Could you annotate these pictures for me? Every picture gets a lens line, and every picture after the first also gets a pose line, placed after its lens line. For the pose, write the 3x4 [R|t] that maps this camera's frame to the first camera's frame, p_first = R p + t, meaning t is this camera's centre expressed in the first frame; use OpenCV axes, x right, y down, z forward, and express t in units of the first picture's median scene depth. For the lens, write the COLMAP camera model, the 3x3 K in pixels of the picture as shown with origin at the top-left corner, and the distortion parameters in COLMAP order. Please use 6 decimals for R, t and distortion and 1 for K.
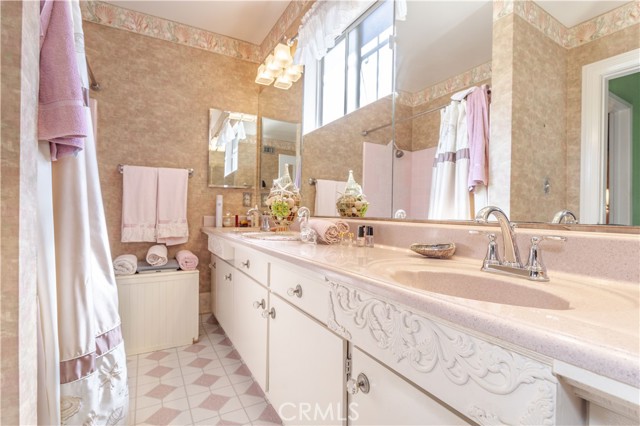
lens RADIAL K [[310.6, 0, 320.2], [0, 310.6, 210.2], [0, 0, 1]] dist [-0.016082, 0.005629]
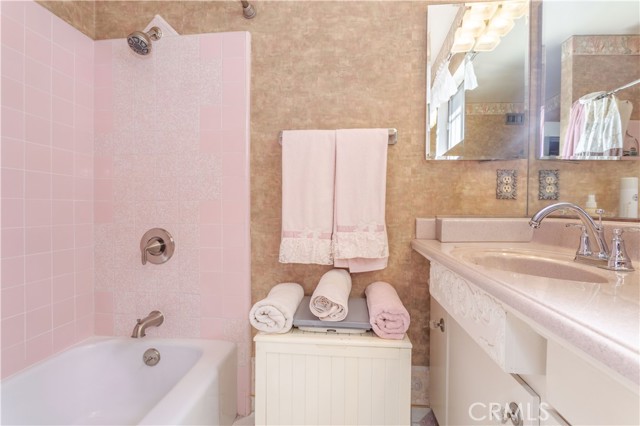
lens RADIAL K [[310.6, 0, 320.0], [0, 310.6, 210.2], [0, 0, 1]] dist [-0.016082, 0.005629]
pose [[0.818848, 0.003759, -0.573999, -0.228916], [0.001644, 0.999959, 0.008894, 0.000486], [0.574009, -0.008227, 0.818808, 0.526601]]
